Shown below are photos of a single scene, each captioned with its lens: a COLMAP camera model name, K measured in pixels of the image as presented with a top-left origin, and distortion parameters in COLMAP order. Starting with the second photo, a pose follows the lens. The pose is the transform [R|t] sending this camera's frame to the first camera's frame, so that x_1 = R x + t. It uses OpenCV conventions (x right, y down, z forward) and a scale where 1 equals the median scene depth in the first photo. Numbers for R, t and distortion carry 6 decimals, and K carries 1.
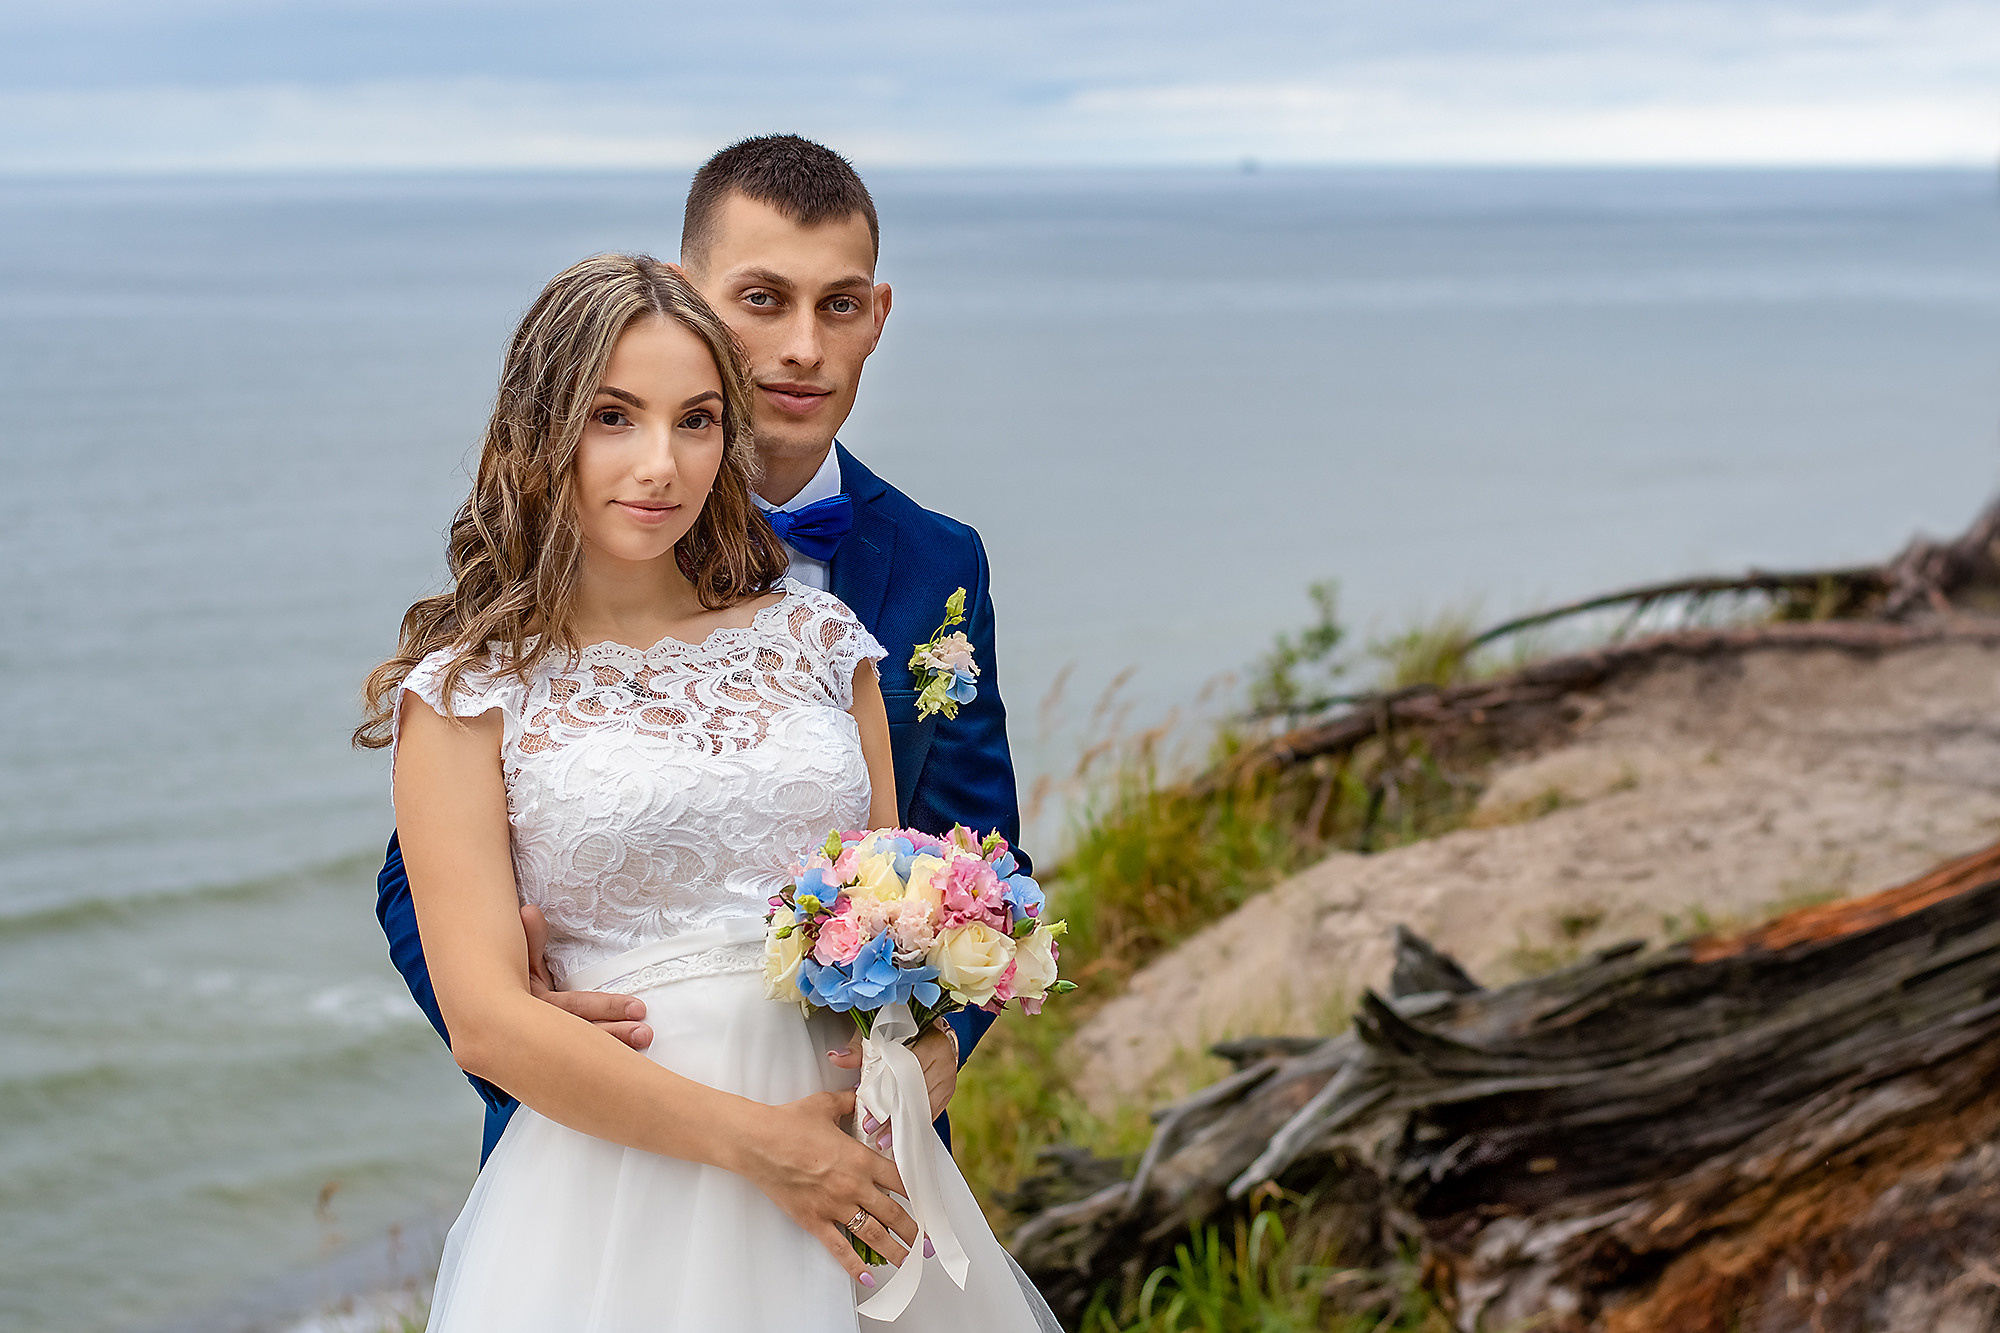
lens RADIAL K [[4636.2, 0, 999.0], [0, 4636.2, 663.9], [0, 0, 1]] dist [-0.271326, 0.000000]
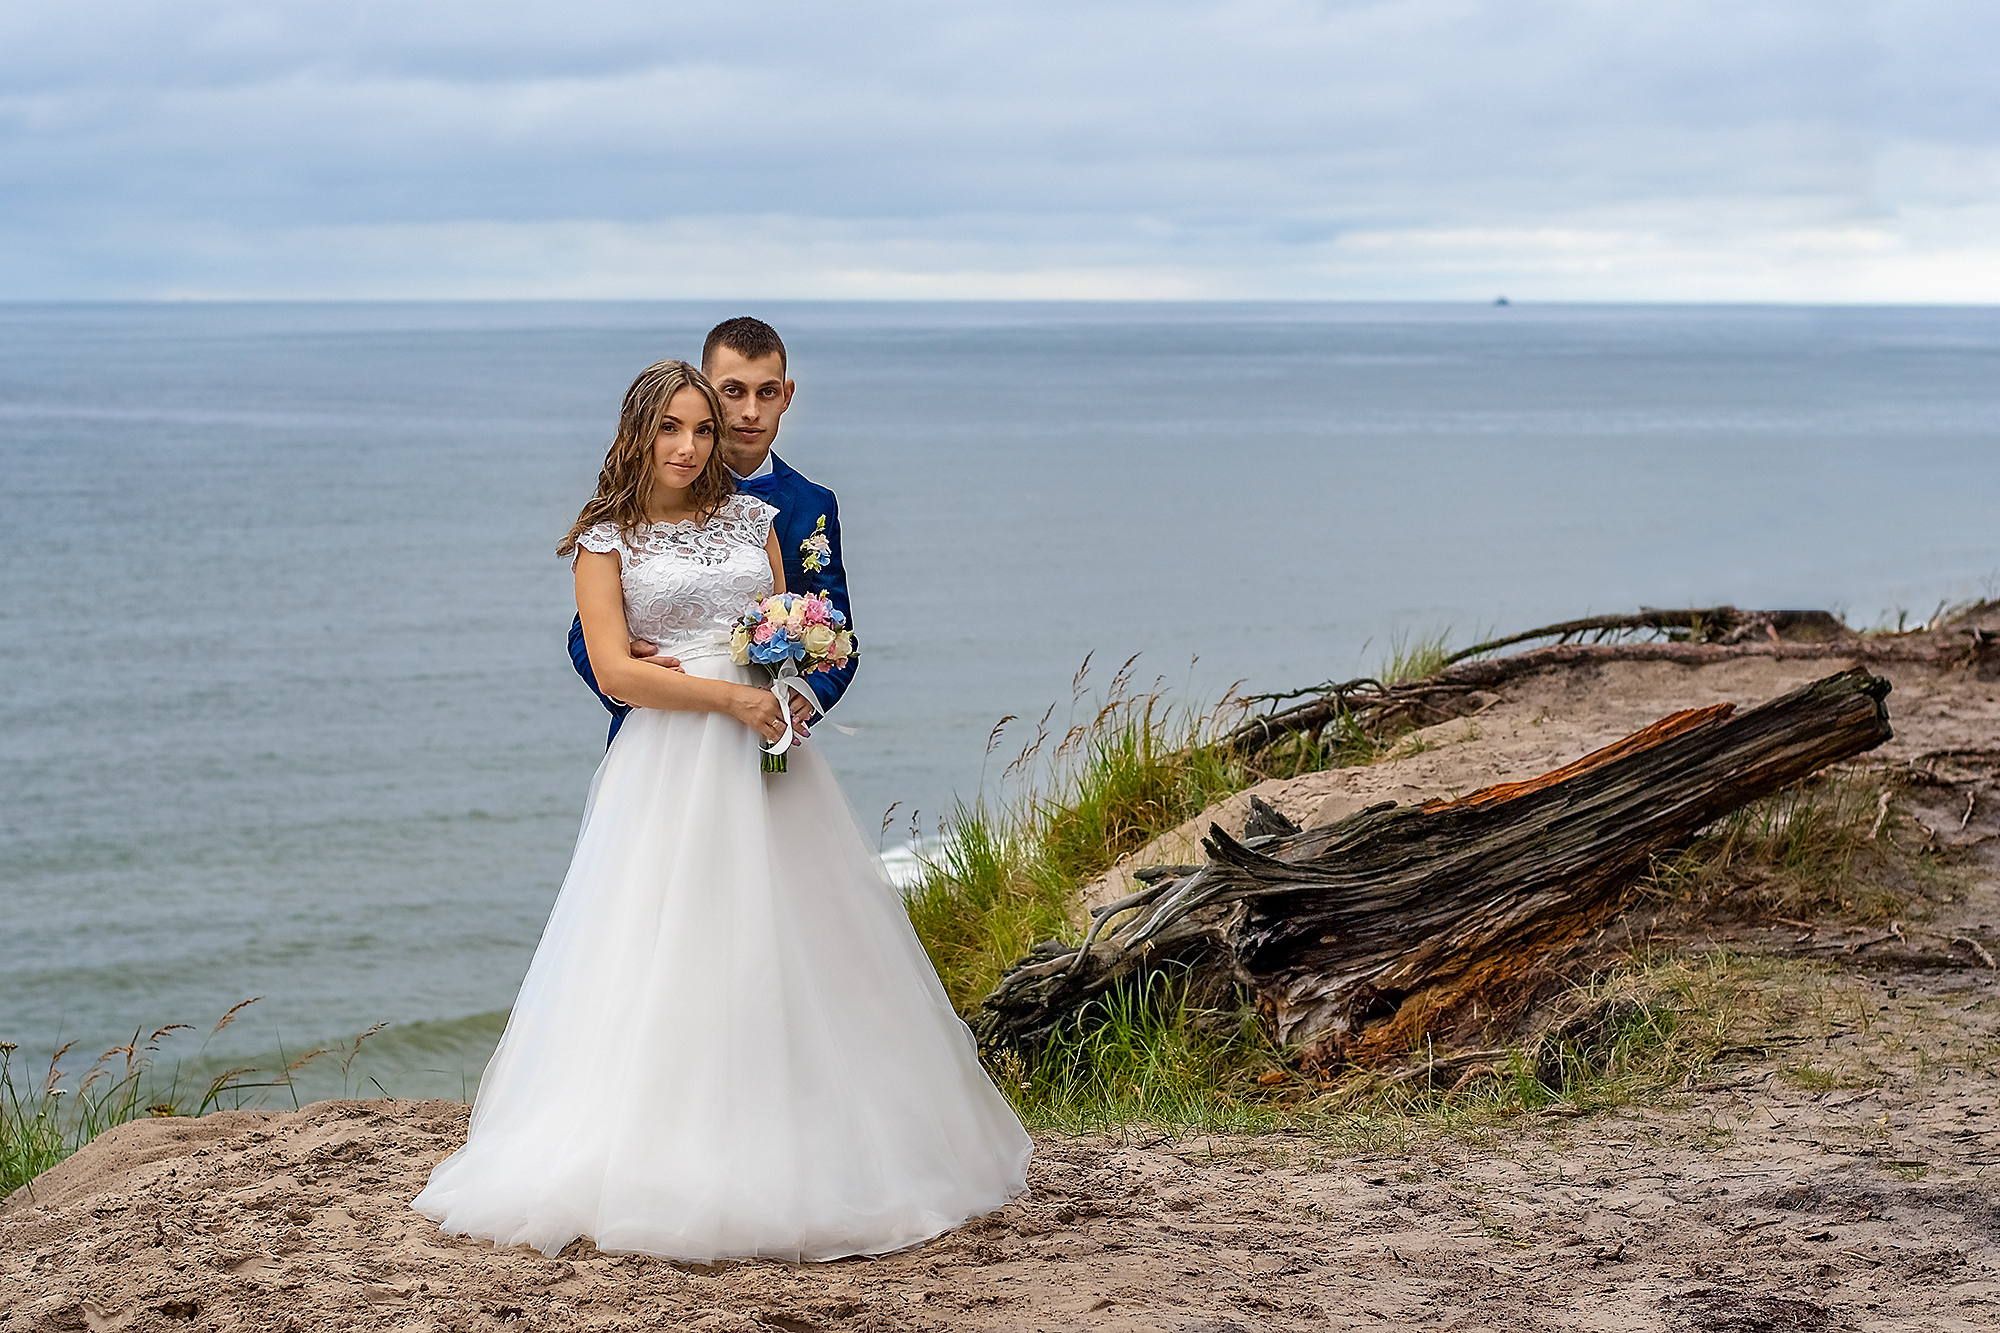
lens RADIAL K [[4636.2, 0, 1001.5], [0, 4636.2, 665.4], [0, 0, 1]] dist [-0.271326, 0.000000]
pose [[0.997709, 0.013451, -0.066294, 0.111514], [-0.015207, 0.999545, -0.026062, 0.058023], [0.065913, 0.027011, 0.997460, -0.620806]]
